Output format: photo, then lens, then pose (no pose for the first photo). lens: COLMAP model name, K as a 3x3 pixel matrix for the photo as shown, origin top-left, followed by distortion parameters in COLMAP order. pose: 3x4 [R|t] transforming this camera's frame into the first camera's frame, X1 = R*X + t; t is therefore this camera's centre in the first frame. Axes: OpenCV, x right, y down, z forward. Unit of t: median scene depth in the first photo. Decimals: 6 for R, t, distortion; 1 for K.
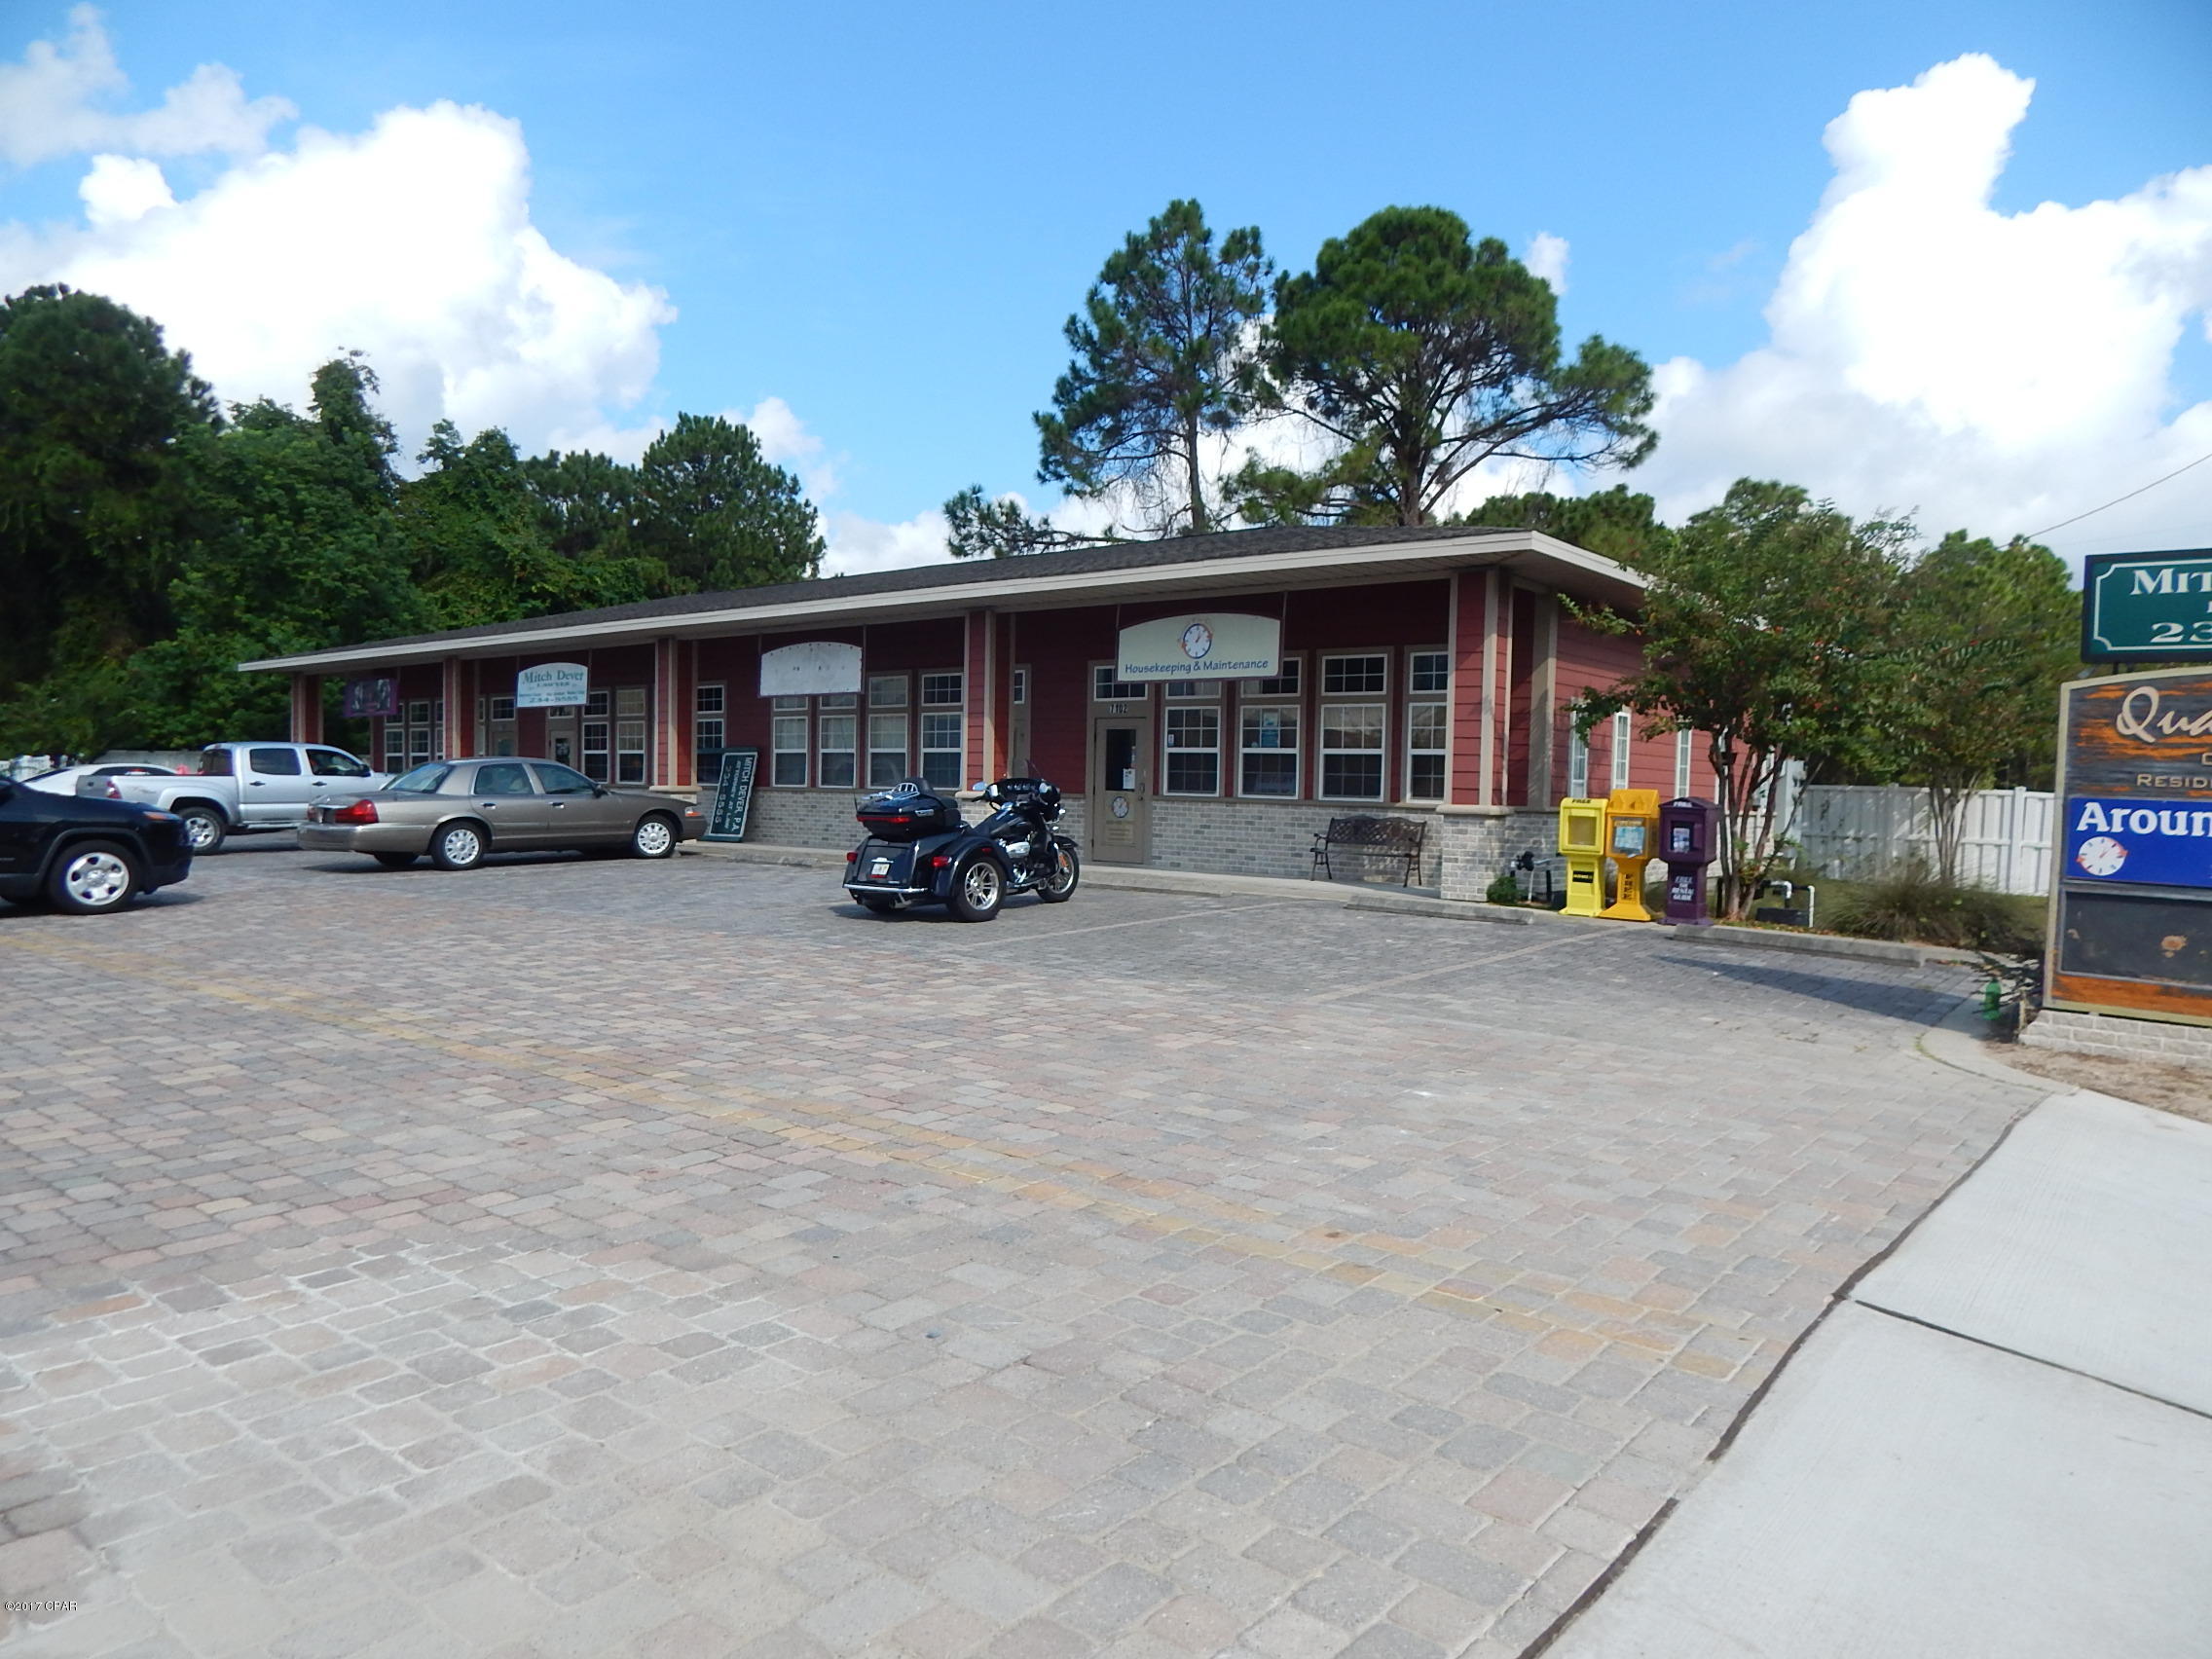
lens RADIAL K [[1441.5, 0, 1097.7], [0, 1441.5, 849.0], [0, 0, 1]] dist [-0.022405, -0.001009]
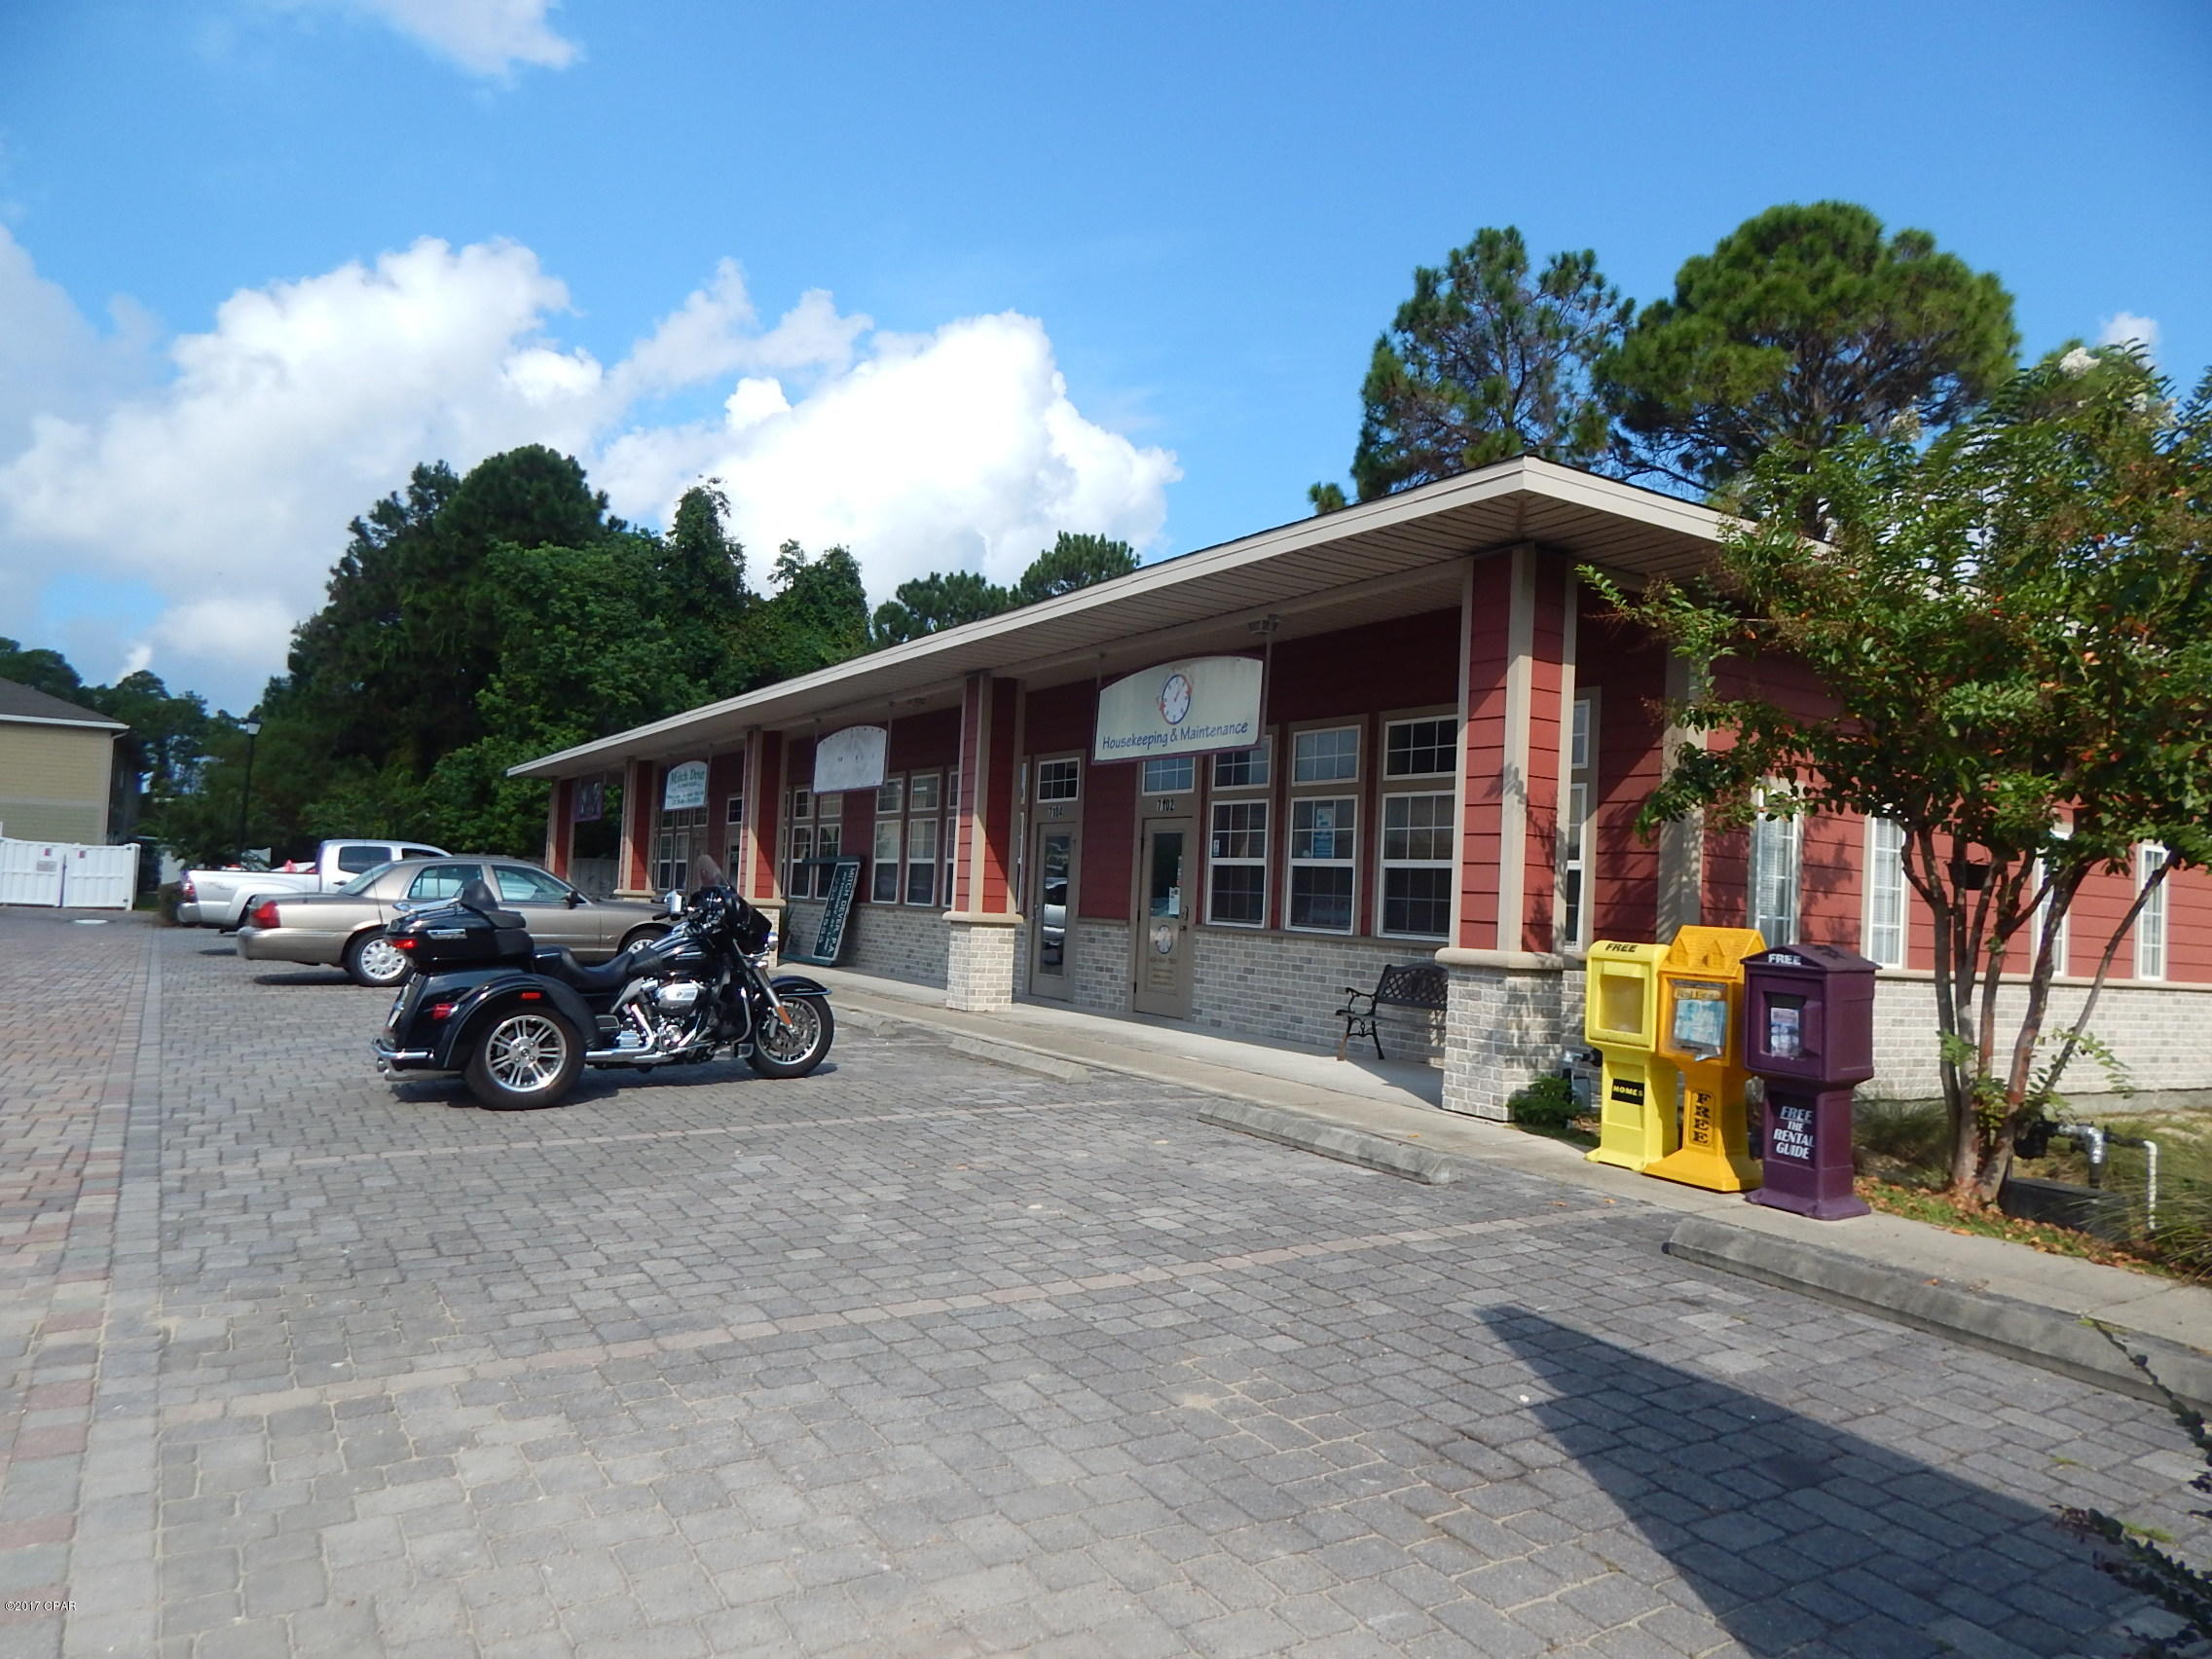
lens RADIAL K [[1457.0, 0, 1135.3], [0, 1457.0, 827.7], [0, 0, 1]] dist [0.008825, -0.003777]
pose [[0.952569, 0.008371, -0.304208, 0.128338], [-0.040488, 0.994221, -0.099421, -0.006437], [0.301618, 0.107022, 0.947403, 0.166817]]
